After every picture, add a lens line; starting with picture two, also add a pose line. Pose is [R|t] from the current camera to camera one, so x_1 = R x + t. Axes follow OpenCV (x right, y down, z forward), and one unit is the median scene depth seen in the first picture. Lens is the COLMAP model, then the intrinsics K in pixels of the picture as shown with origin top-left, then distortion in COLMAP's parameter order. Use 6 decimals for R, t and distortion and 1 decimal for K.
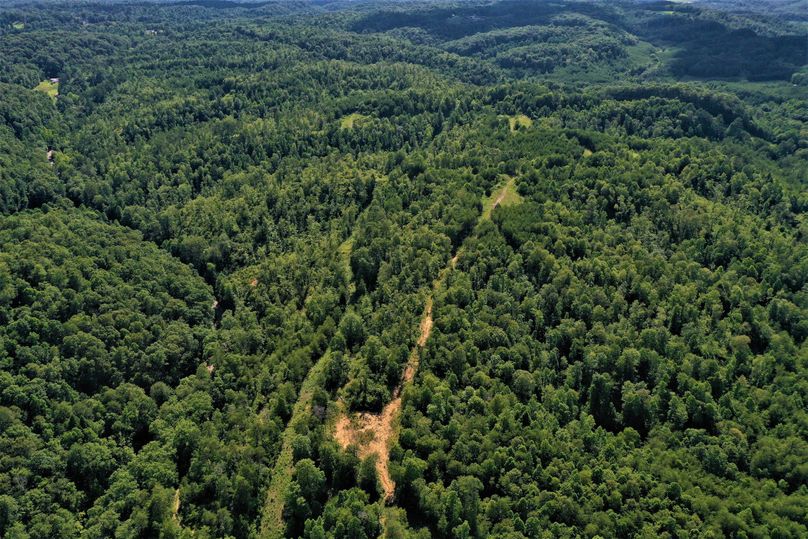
lens RADIAL K [[627.1, 0, 404.0], [0, 627.1, 269.5], [0, 0, 1]] dist [0.002418, 0.004171]
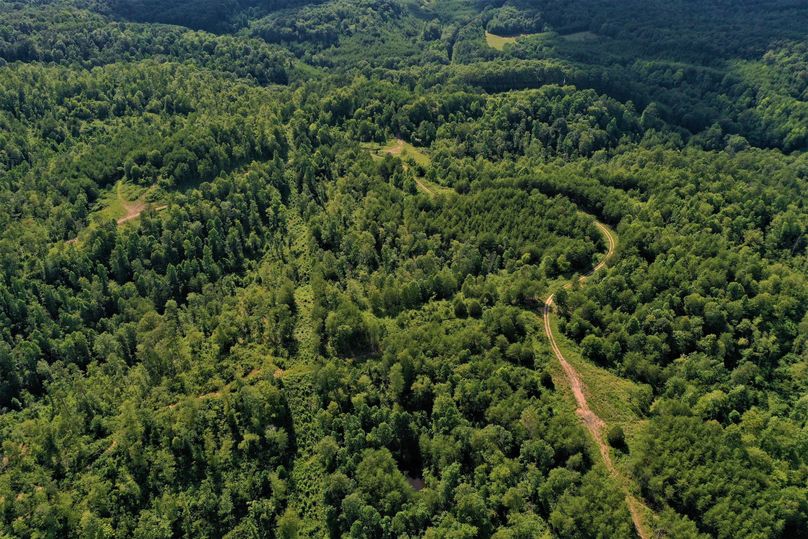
lens RADIAL K [[627.1, 0, 404.0], [0, 627.1, 269.5], [0, 0, 1]] dist [0.002418, 0.004171]
pose [[0.888964, -0.237493, 0.391587, -0.083273], [0.204837, 0.970930, 0.123845, -0.174429], [-0.409616, -0.029882, 0.911769, 0.355856]]
